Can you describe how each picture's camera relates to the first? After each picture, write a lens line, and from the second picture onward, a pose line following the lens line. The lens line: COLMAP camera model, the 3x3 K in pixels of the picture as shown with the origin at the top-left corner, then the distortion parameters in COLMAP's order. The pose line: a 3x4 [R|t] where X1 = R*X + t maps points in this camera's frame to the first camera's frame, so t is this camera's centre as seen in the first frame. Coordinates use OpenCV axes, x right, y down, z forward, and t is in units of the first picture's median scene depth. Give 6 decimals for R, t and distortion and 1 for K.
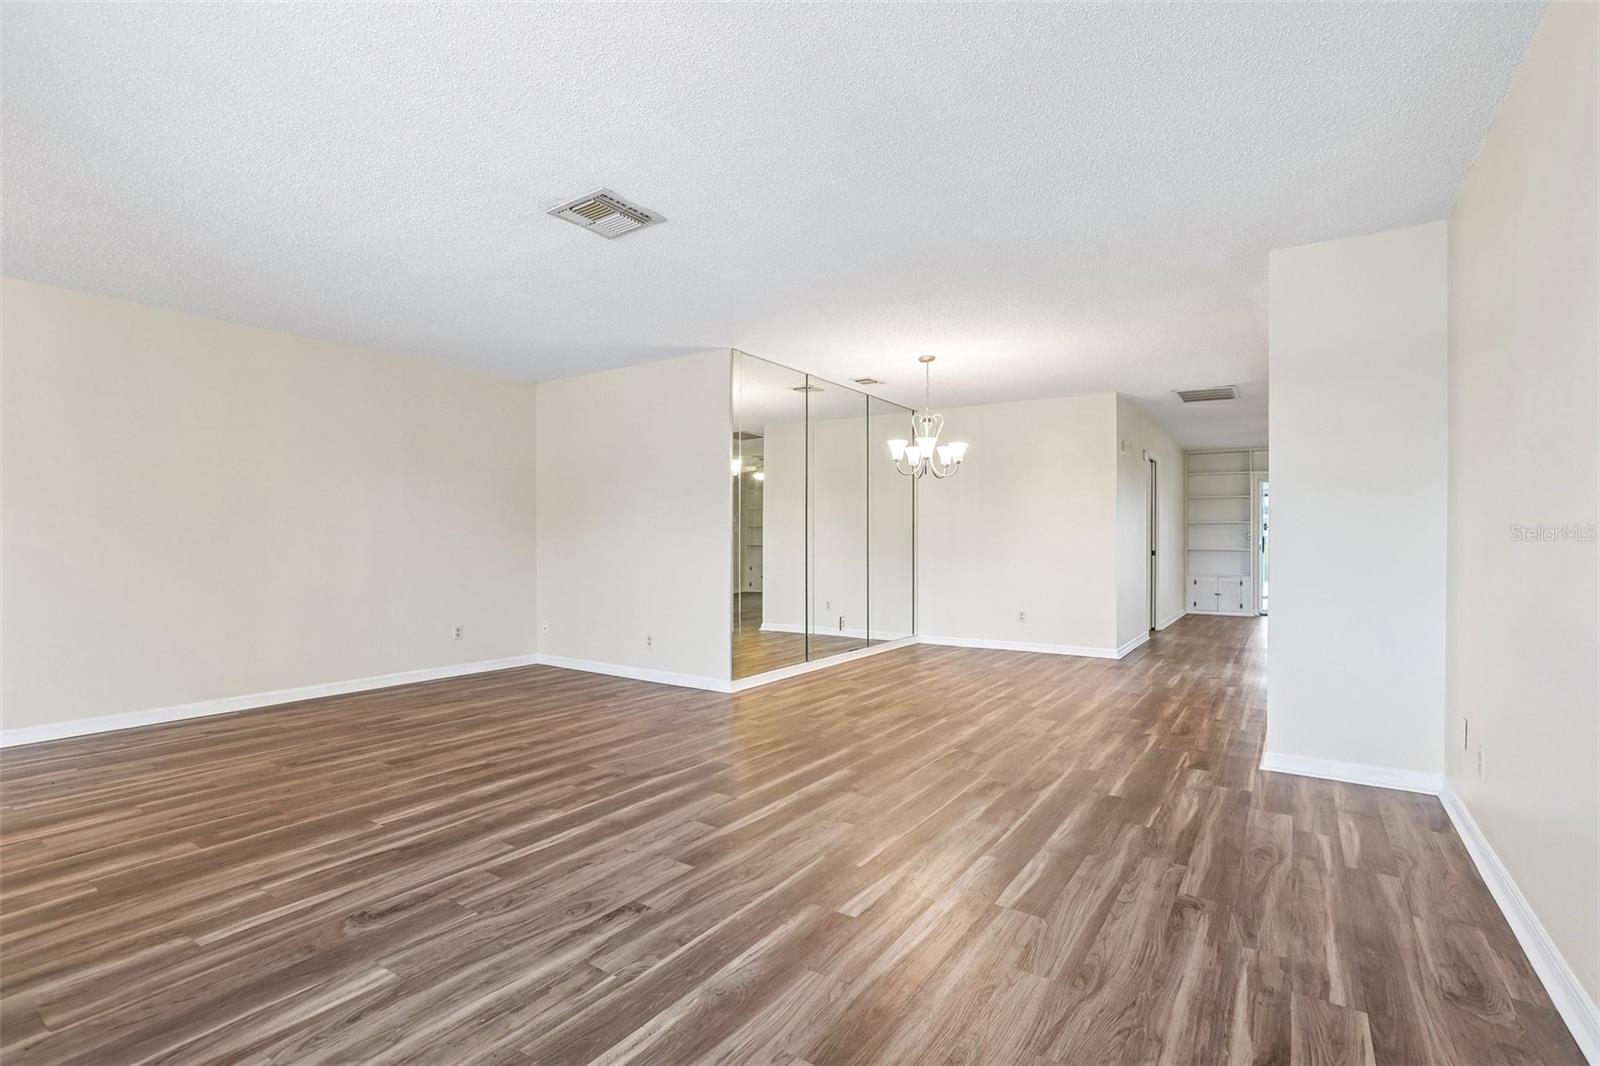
lens RADIAL K [[762.8, 0, 828.0], [0, 762.8, 572.4], [0, 0, 1]] dist [-0.018634, 0.006413]
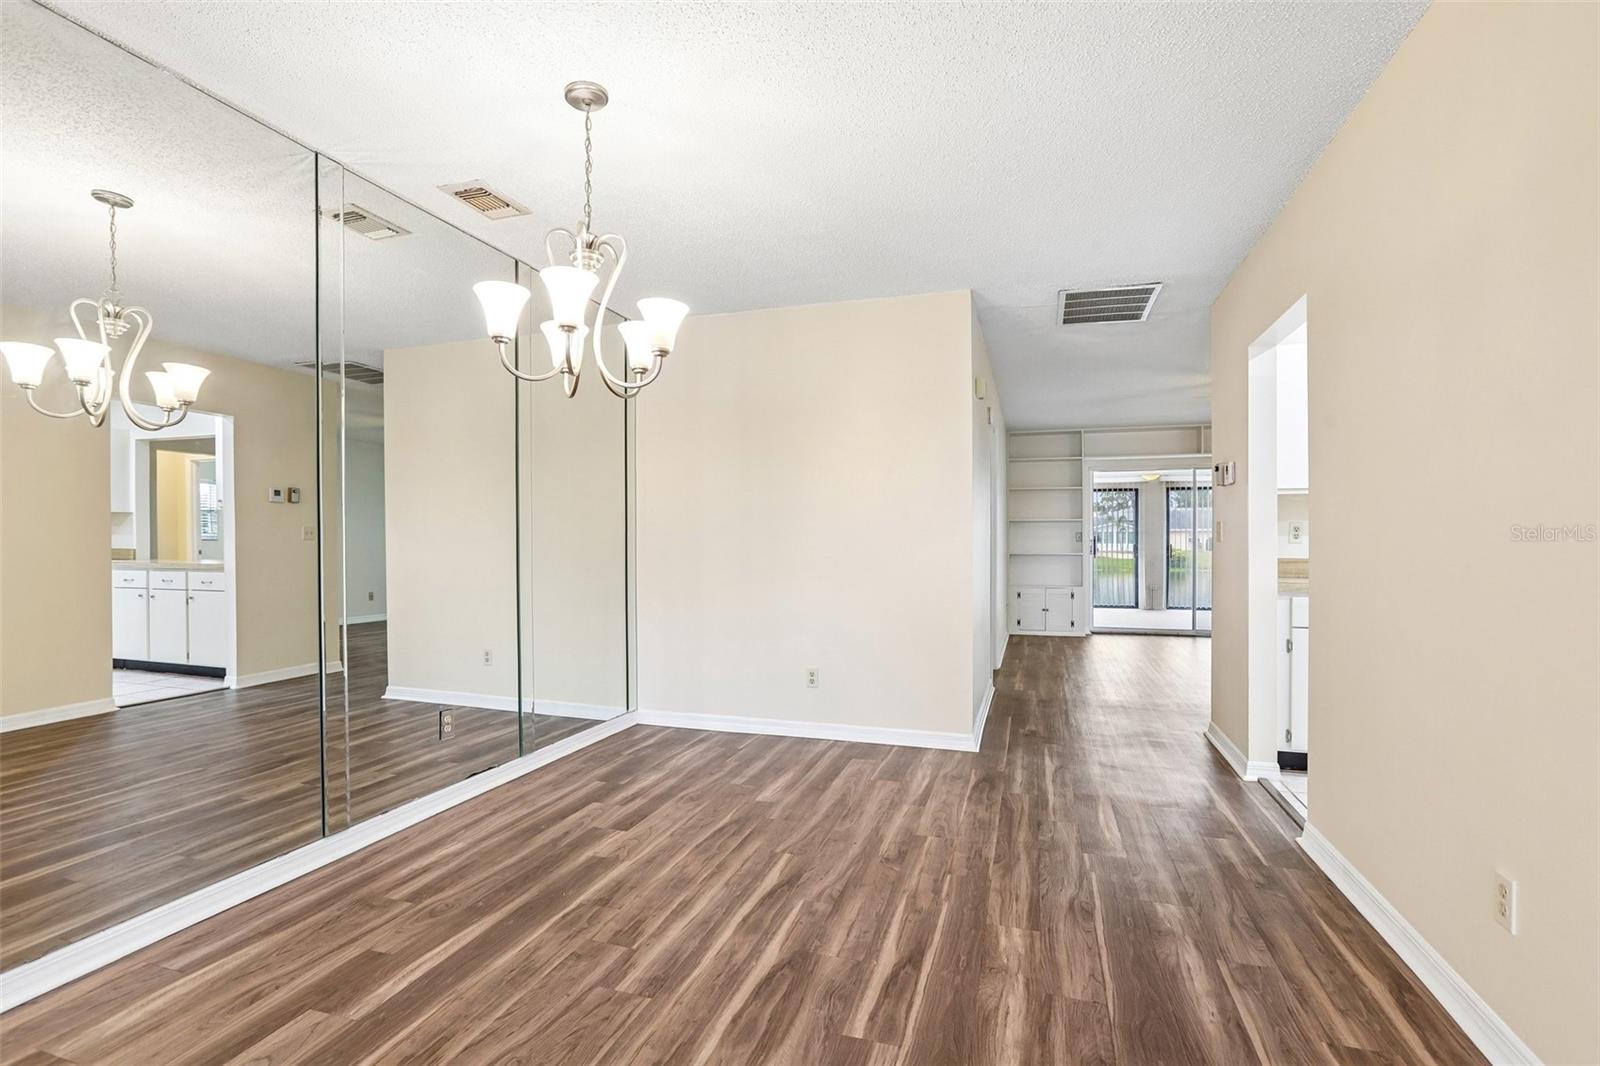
lens RADIAL K [[762.8, 0, 805.8], [0, 762.8, 544.0], [0, 0, 1]] dist [-0.018634, 0.006413]
pose [[0.969336, 0.000299, 0.245741, 0.070485], [0.008747, 0.999324, -0.035718, -0.014737], [-0.245585, 0.036772, 0.968677, 0.290094]]
